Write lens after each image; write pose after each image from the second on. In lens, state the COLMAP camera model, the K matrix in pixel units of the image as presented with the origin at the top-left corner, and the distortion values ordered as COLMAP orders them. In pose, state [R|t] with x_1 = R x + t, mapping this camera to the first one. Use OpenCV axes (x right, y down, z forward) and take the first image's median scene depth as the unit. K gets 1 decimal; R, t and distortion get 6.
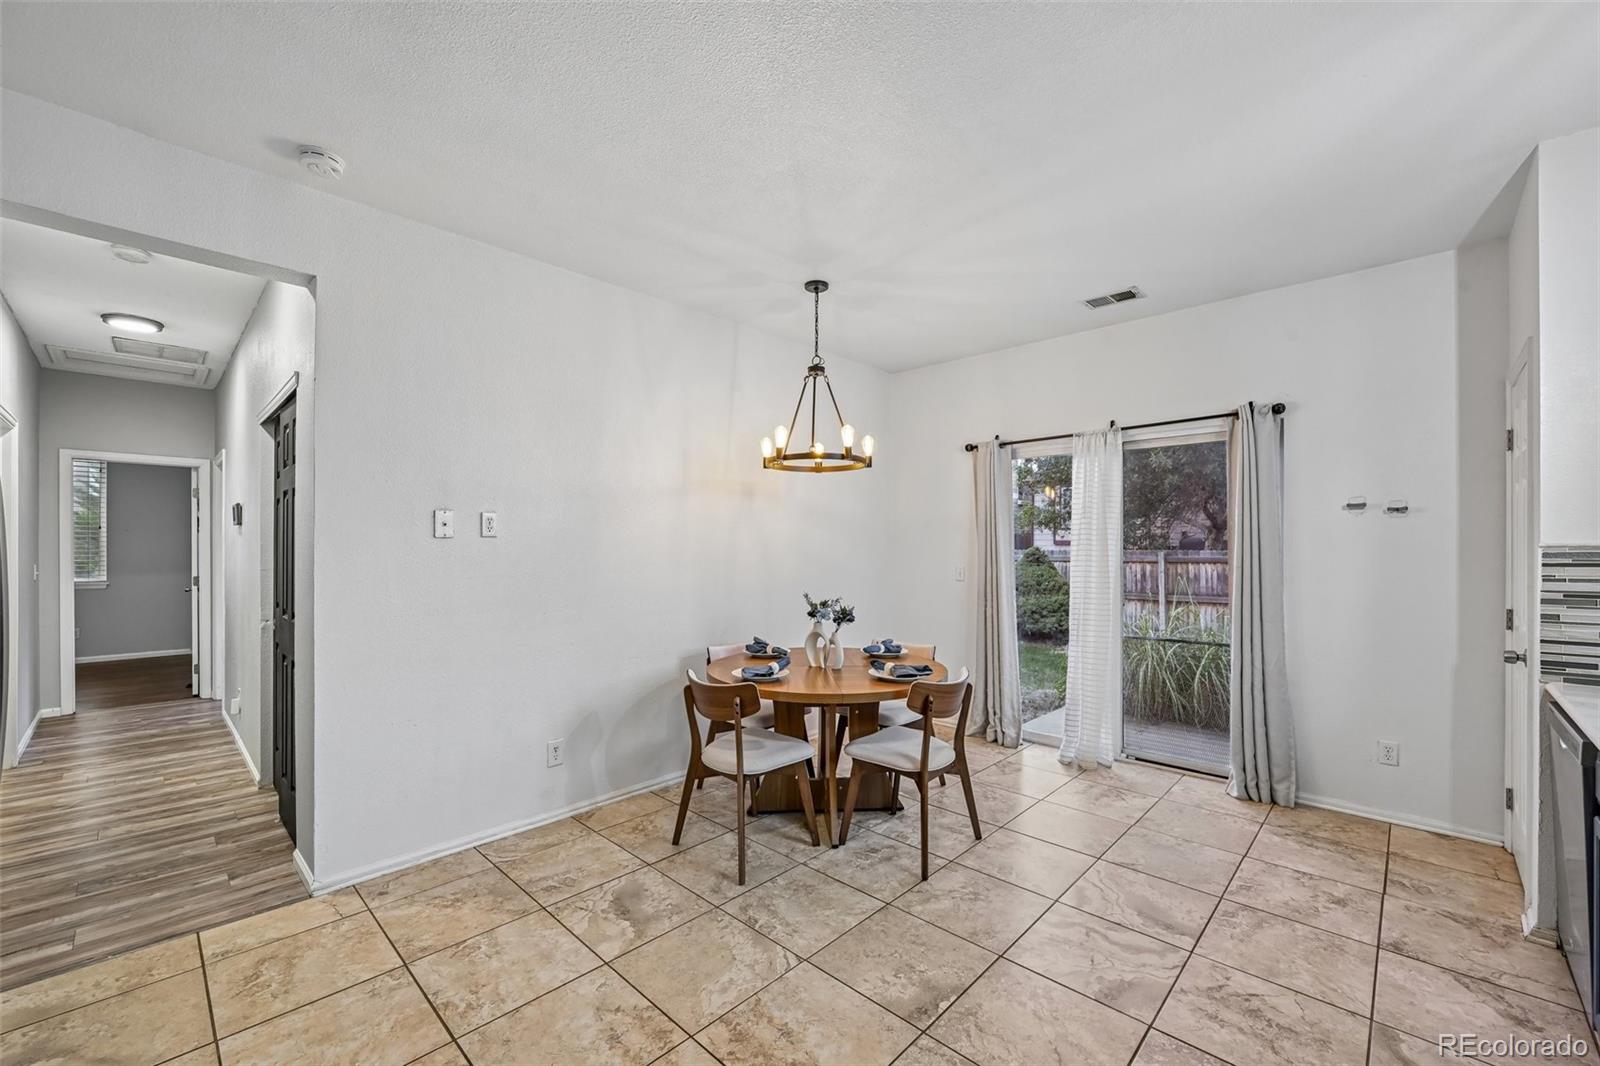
lens RADIAL K [[643.2, 0, 808.7], [0, 643.2, 538.0], [0, 0, 1]] dist [-0.011615, 0.001043]
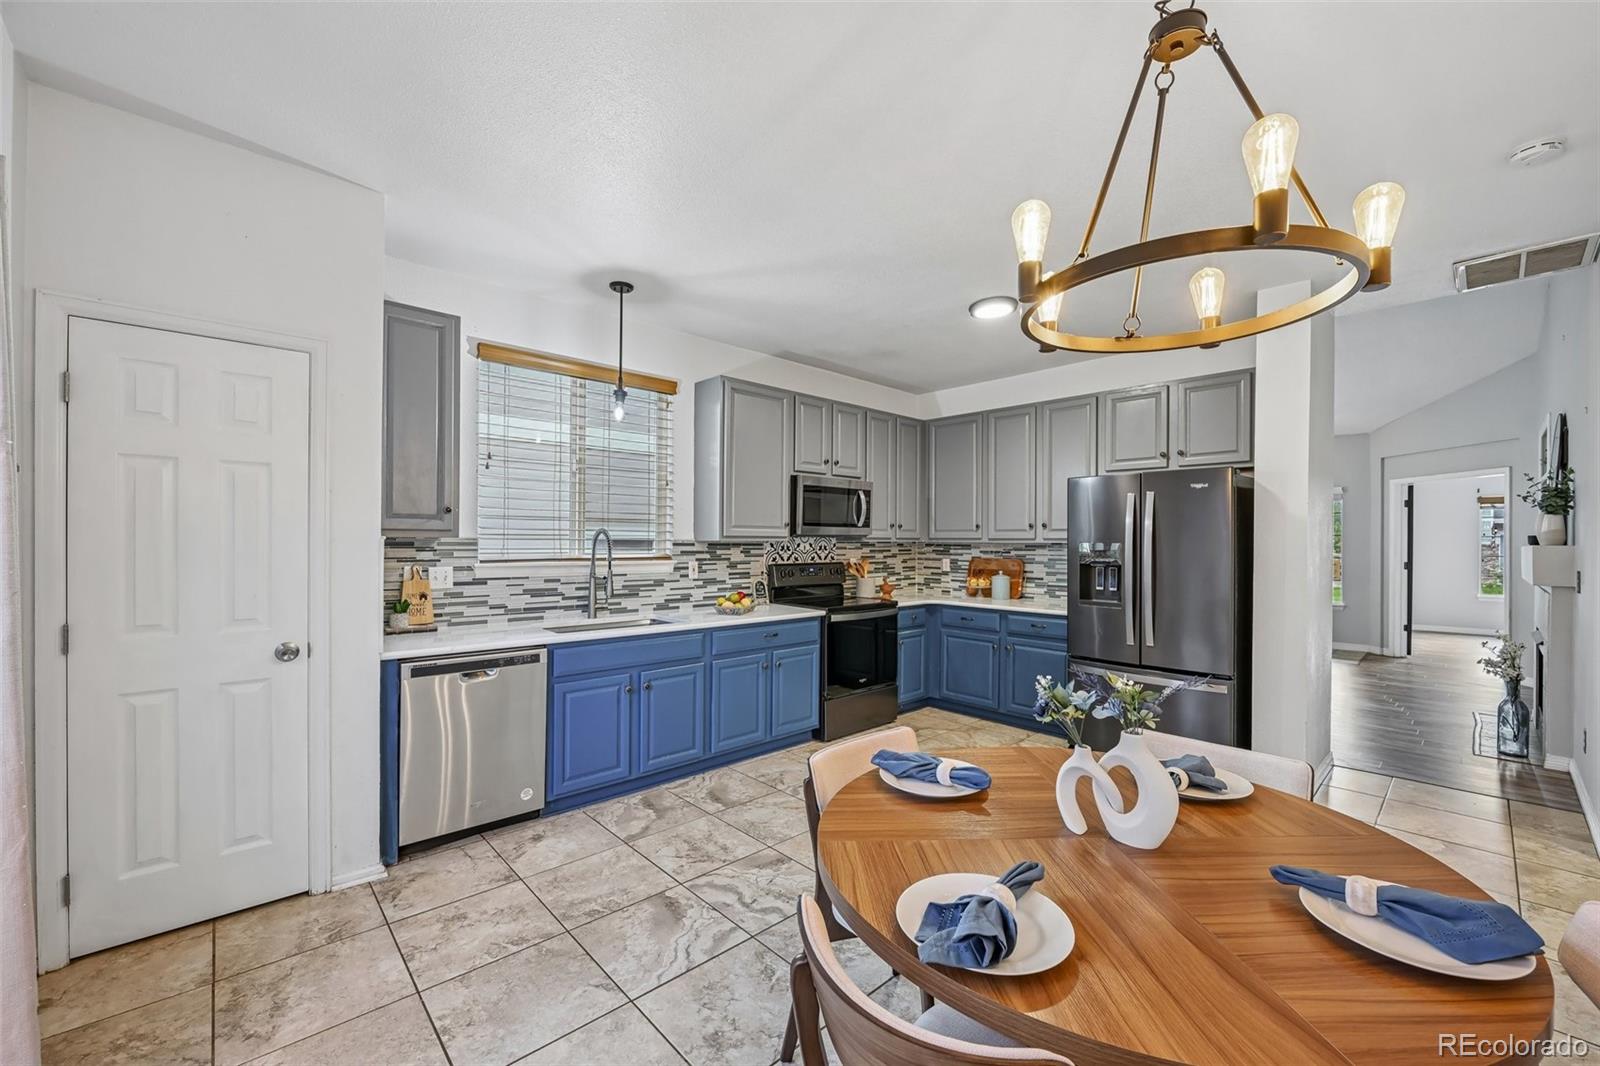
lens RADIAL K [[643.2, 0, 807.7], [0, 643.2, 541.4], [0, 0, 1]] dist [-0.011615, 0.001043]
pose [[-0.998395, -0.007629, 0.056113, 0.195696], [-0.008160, 0.999924, -0.009226, 0.015090], [-0.056038, -0.009669, -0.998382, 1.399604]]
